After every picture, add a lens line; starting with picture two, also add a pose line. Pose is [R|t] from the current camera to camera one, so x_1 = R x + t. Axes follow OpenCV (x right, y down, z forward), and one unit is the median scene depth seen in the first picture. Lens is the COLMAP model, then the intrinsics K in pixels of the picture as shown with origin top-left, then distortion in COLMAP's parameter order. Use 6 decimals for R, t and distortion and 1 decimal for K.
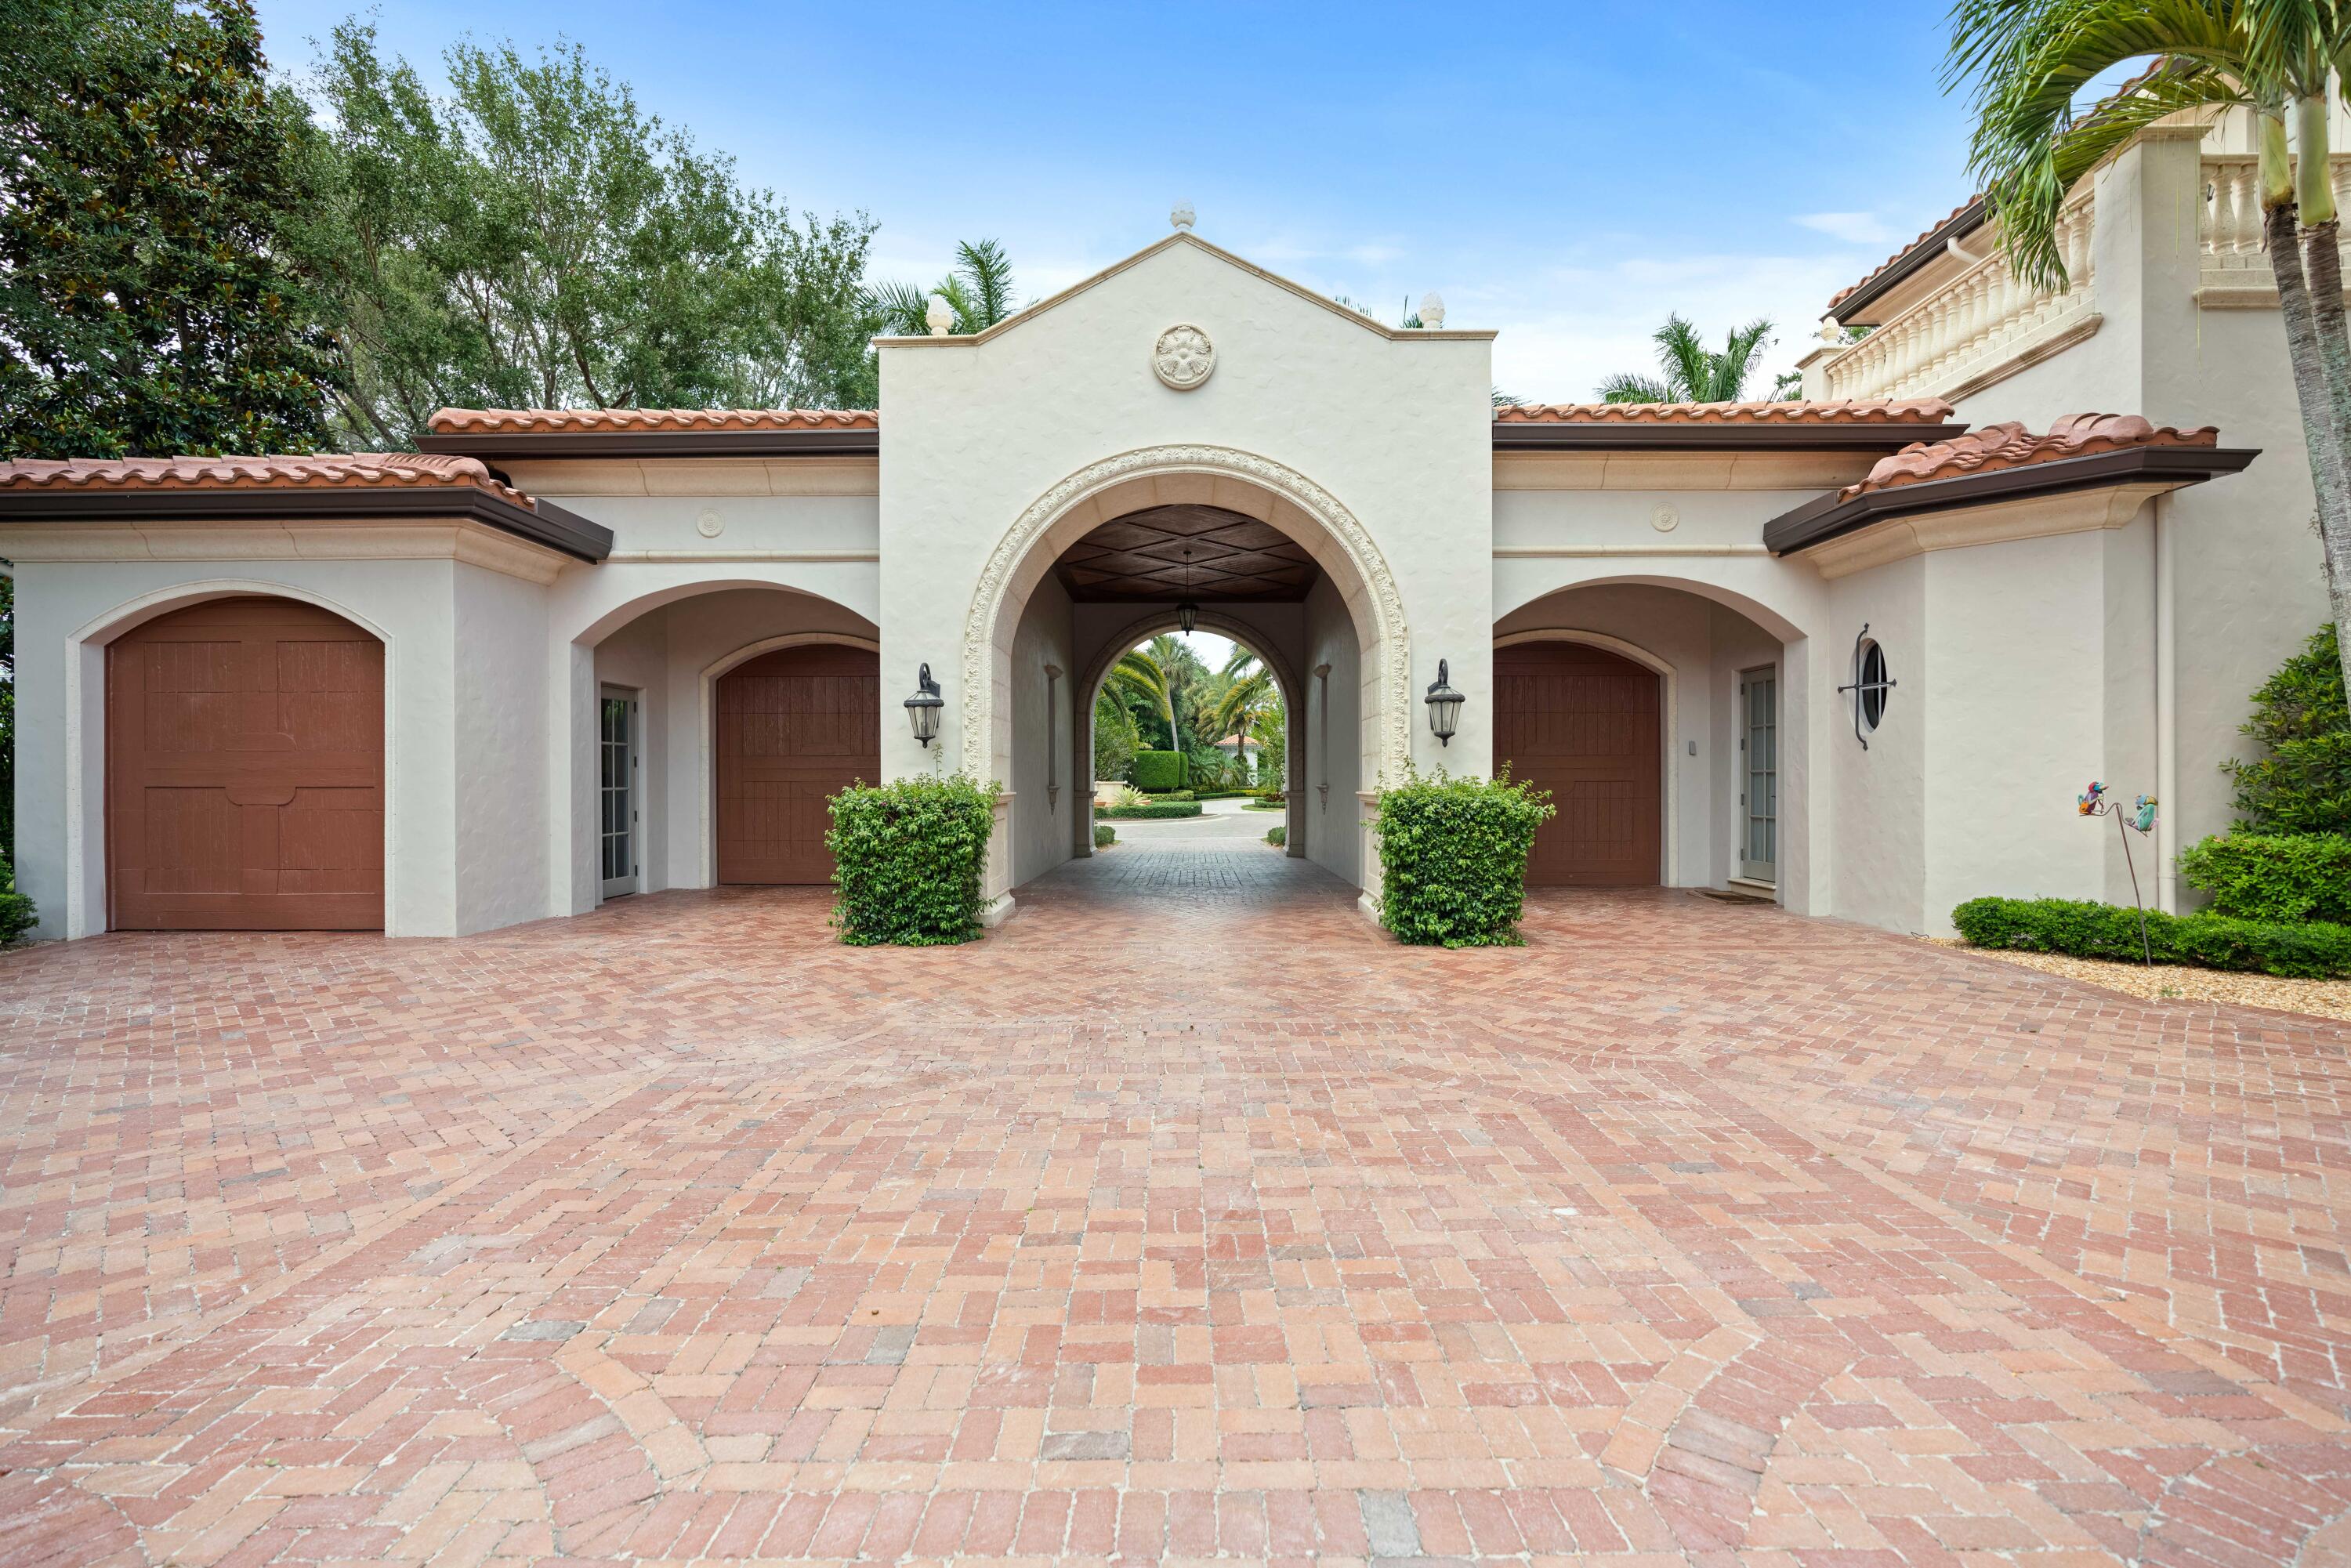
lens RADIAL K [[1058.8, 0, 1183.1], [0, 1058.8, 784.9], [0, 0, 1]] dist [-0.007803, 0.002640]
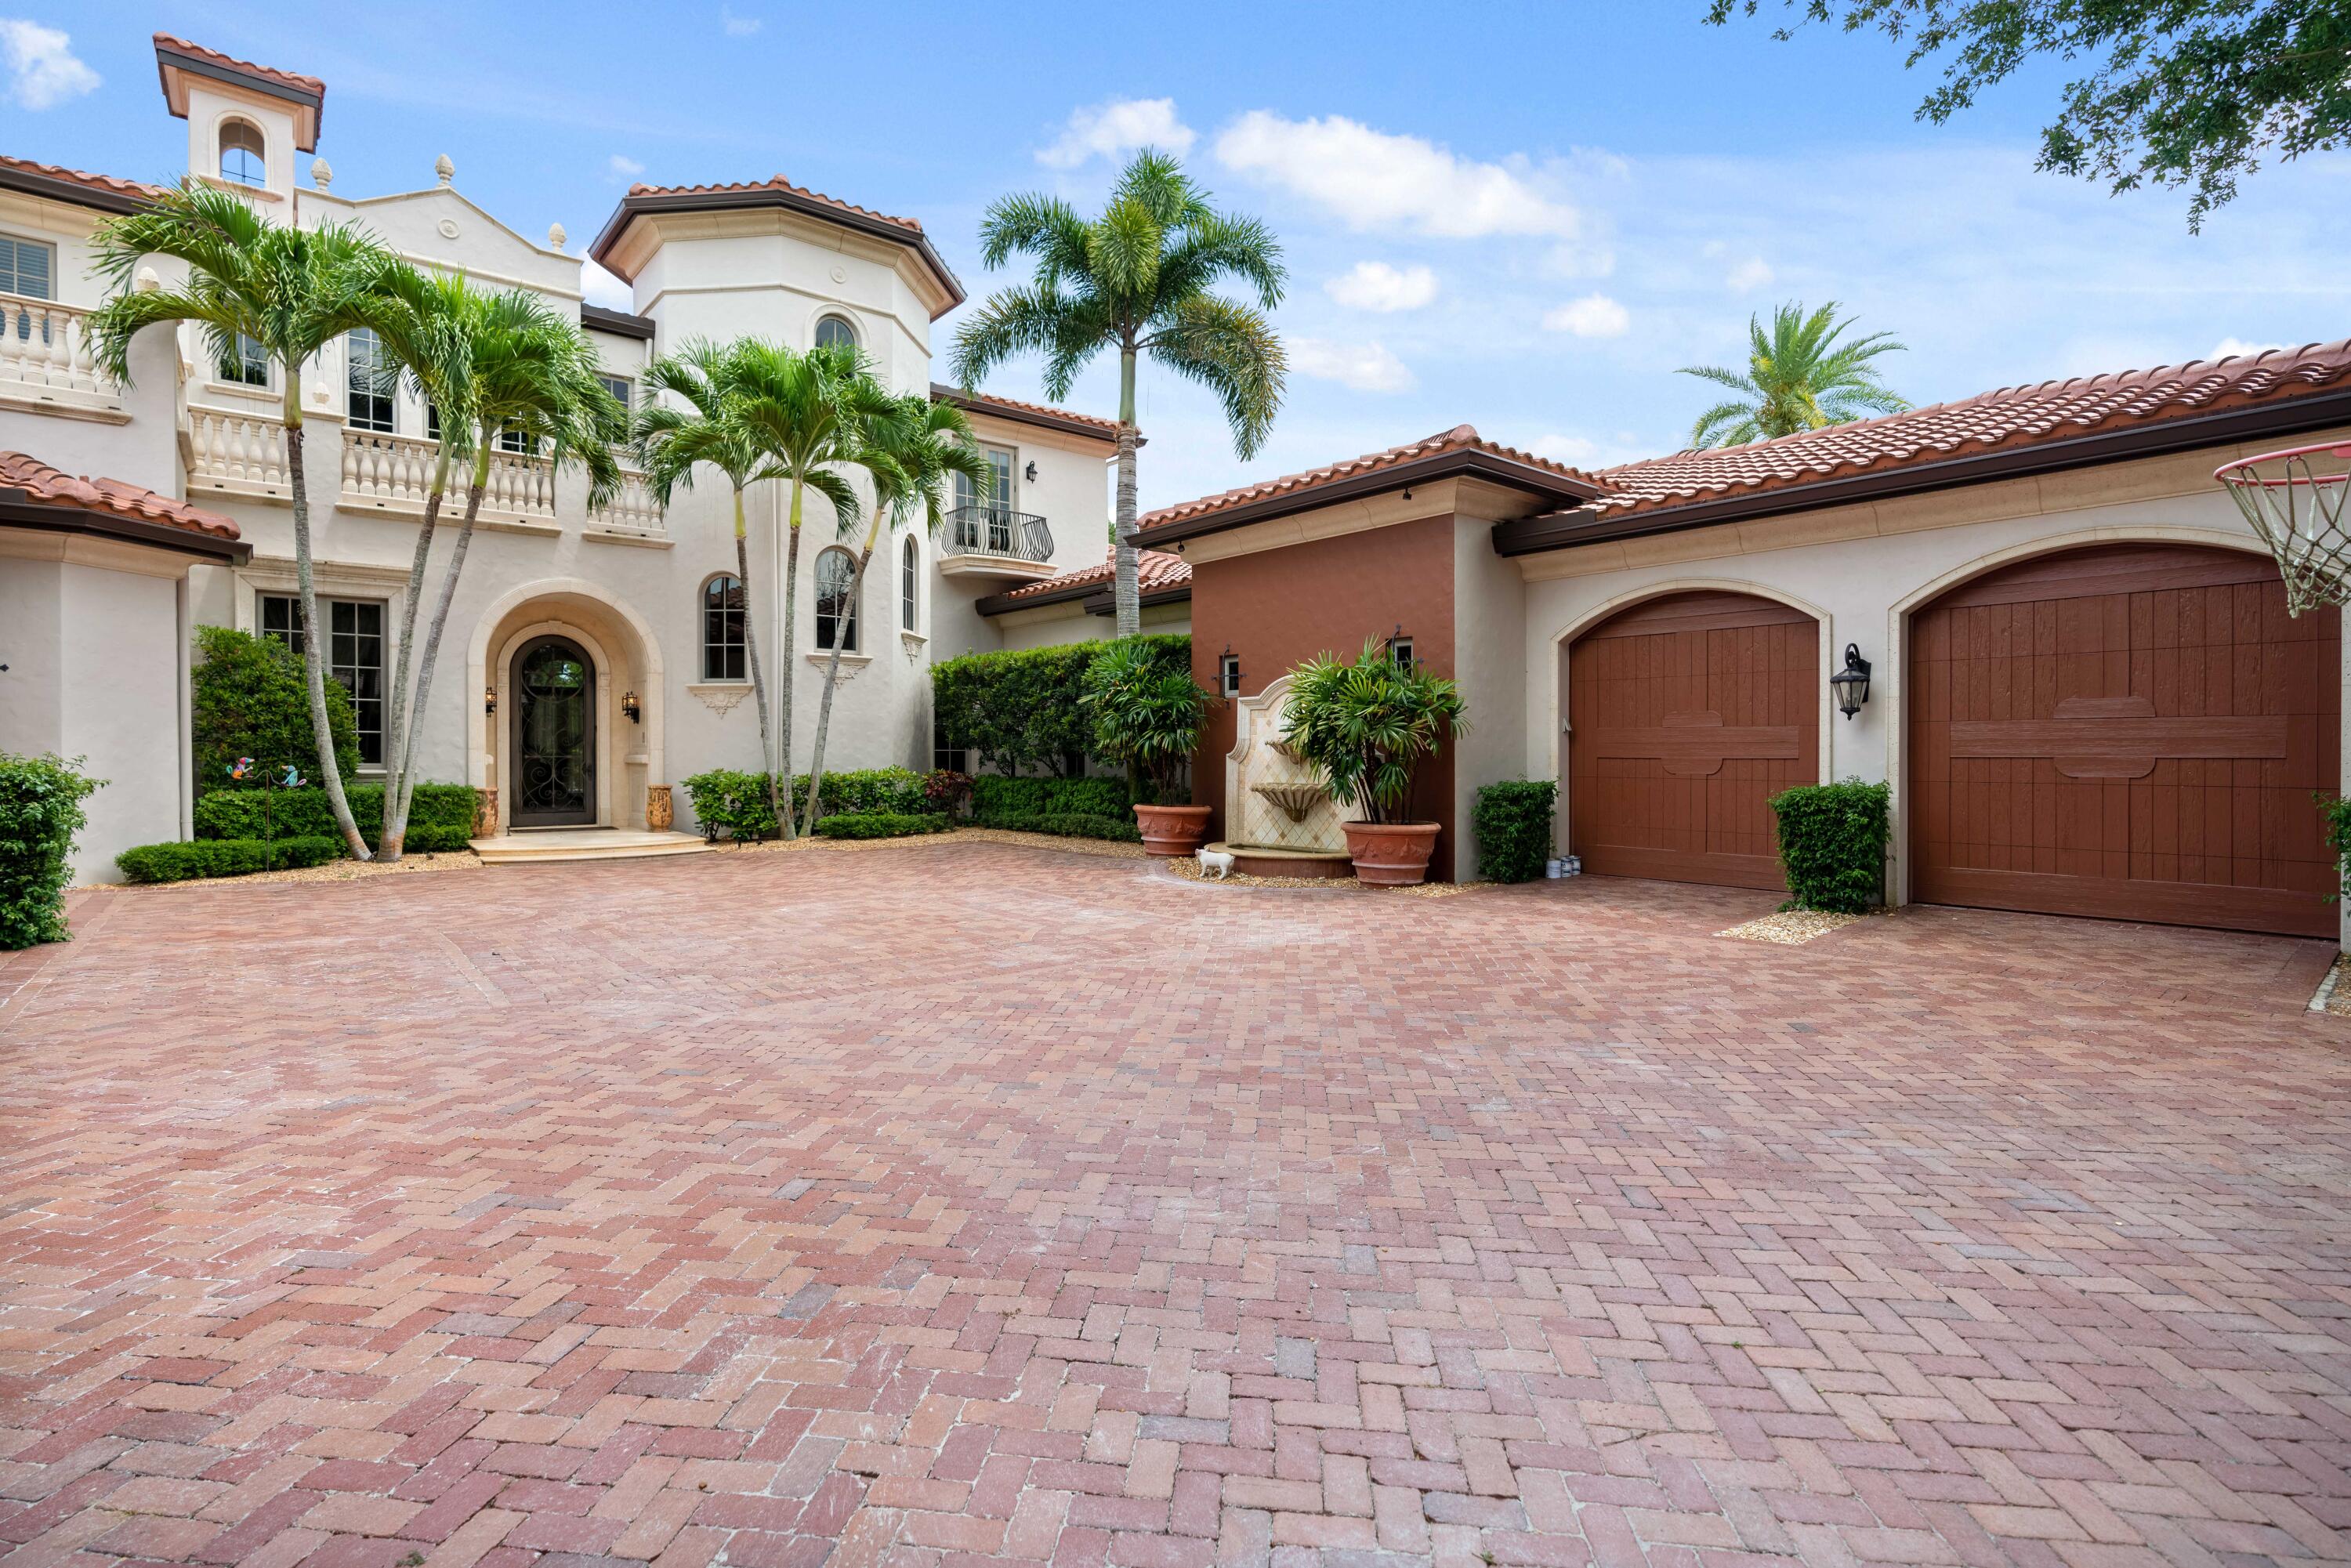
lens RADIAL K [[1090.0, 0, 1192.3], [0, 1090.0, 758.4], [0, 0, 1]] dist [-0.001583, -0.000331]
pose [[-0.634601, -0.000304, 0.772840, -1.007567], [0.003245, 0.999990, 0.003059, -0.001682], [-0.772833, 0.004449, -0.634593, 0.773839]]
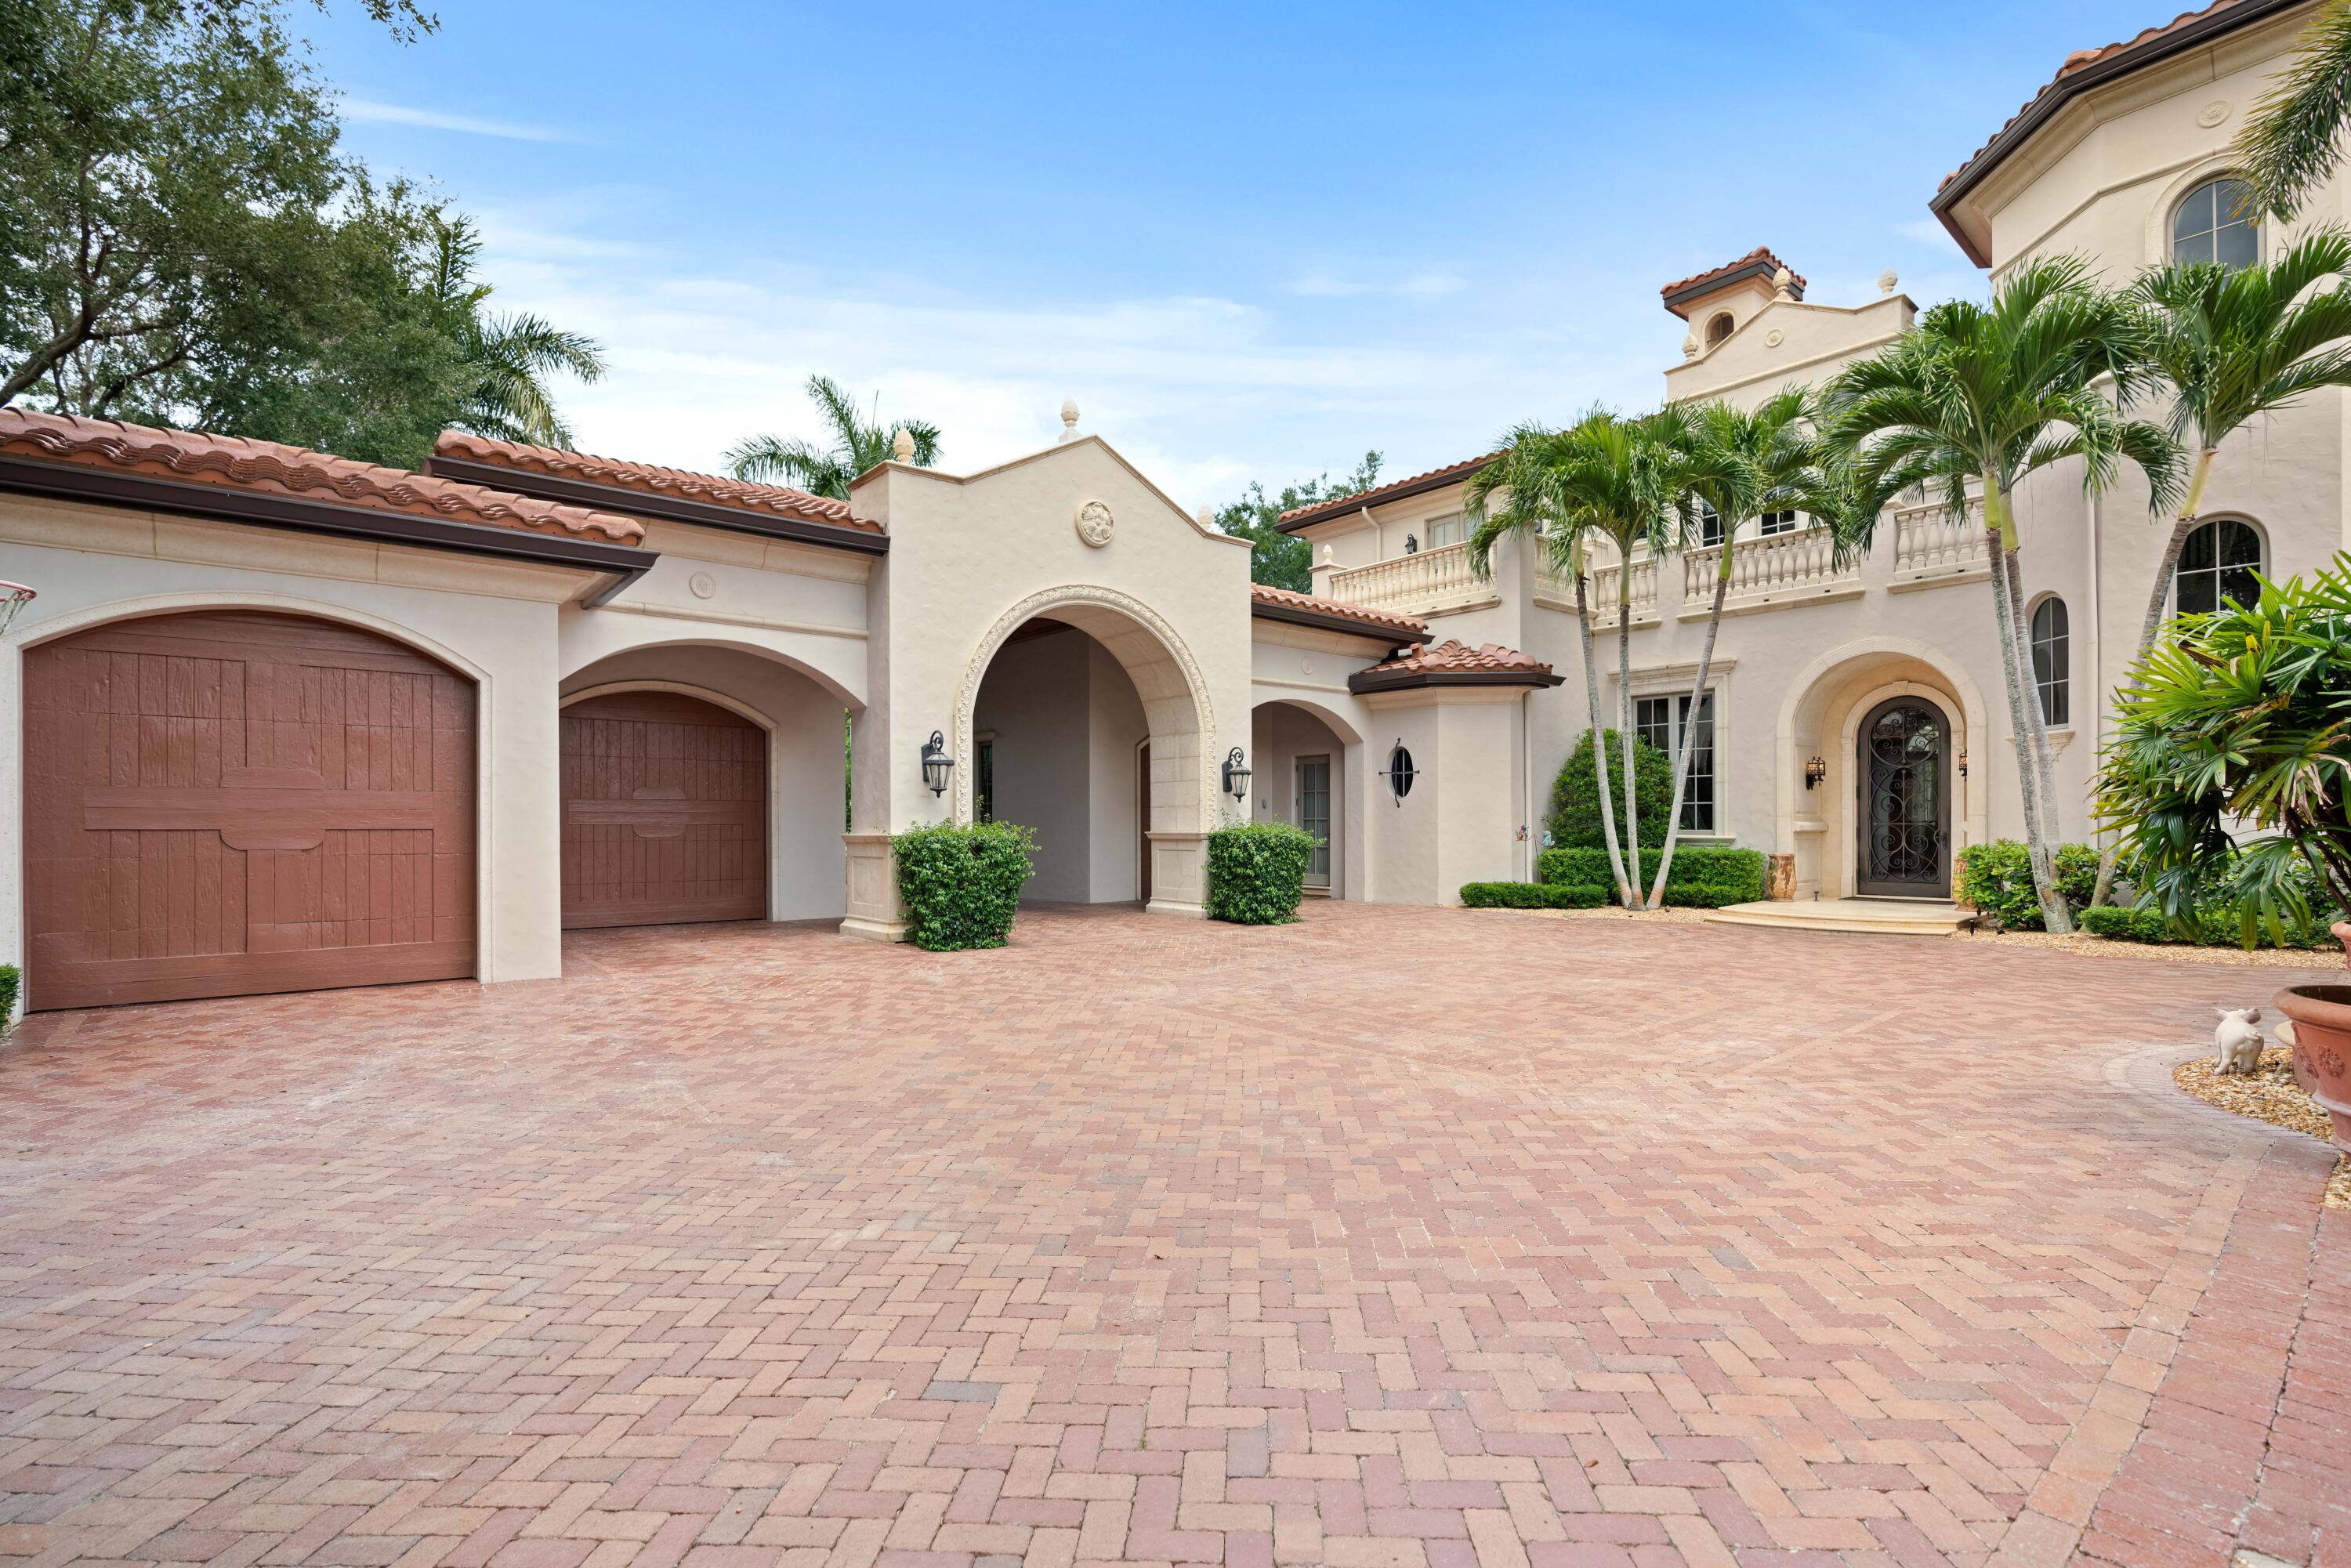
lens RADIAL K [[1058.8, 0, 1170.0], [0, 1058.8, 824.6], [0, 0, 1]] dist [-0.007803, 0.002640]
pose [[0.764566, 0.000451, 0.644546, -0.890030], [0.002063, 0.999993, -0.003148, 0.001703], [-0.644543, 0.003736, 0.764559, -0.152669]]
